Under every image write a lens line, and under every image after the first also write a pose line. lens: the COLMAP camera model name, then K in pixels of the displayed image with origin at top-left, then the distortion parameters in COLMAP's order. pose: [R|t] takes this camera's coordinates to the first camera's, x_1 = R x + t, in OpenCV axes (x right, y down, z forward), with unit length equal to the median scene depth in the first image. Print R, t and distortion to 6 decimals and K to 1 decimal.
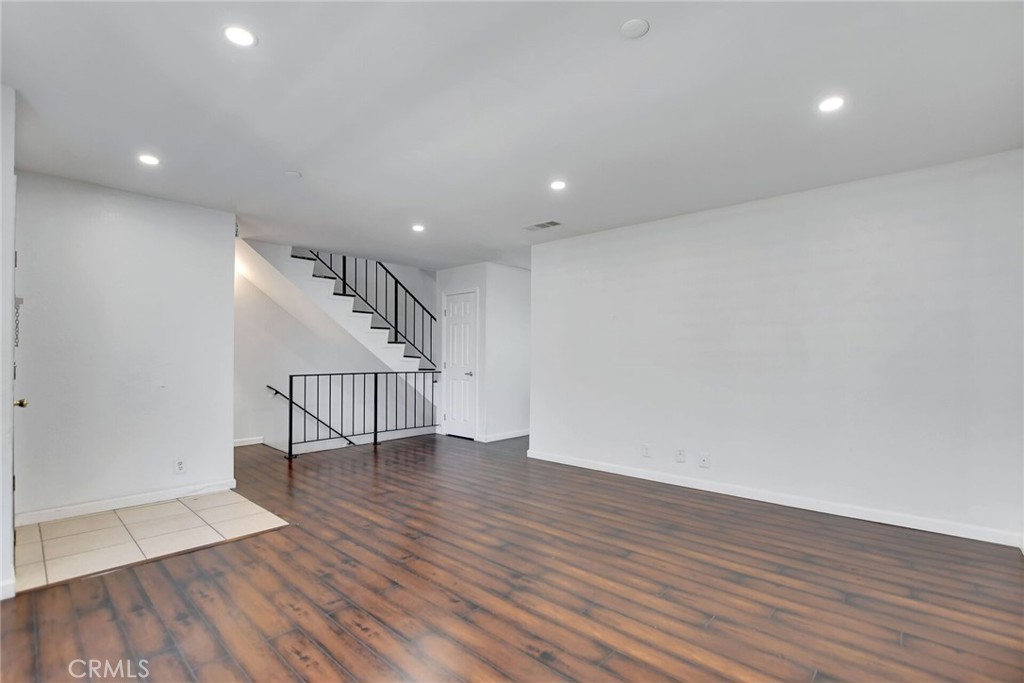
lens RADIAL K [[466.2, 0, 512.0], [0, 466.2, 341.5], [0, 0, 1]] dist [-0.027523, 0.000410]
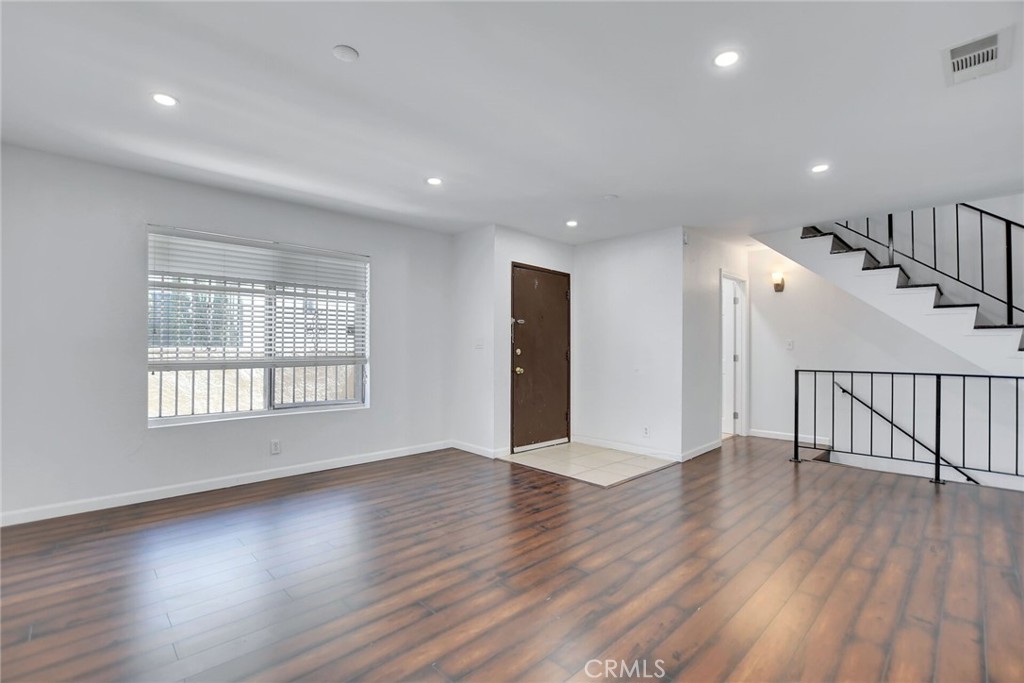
lens RADIAL K [[456.4, 0, 507.3], [0, 456.4, 336.2], [0, 0, 1]] dist [-0.025729, 0.000024]
pose [[-0.064474, -0.024525, -0.997618, 0.820835], [0.026421, 0.999306, -0.026274, 0.027672], [0.997570, -0.028053, -0.063782, 0.917864]]
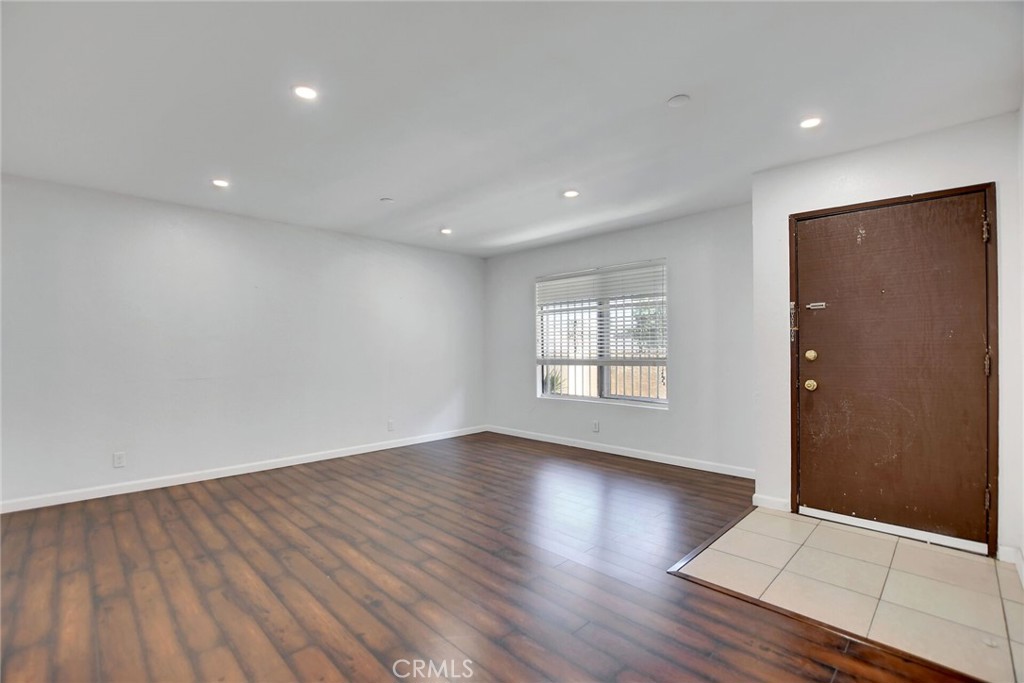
lens RADIAL K [[466.2, 0, 512.0], [0, 466.2, 341.5], [0, 0, 1]] dist [-0.027523, 0.000410]
pose [[-0.998320, 0.005843, 0.057642, -0.282085], [0.003185, 0.998932, -0.046097, 0.058379], [-0.057850, -0.045836, -0.997273, 1.979457]]
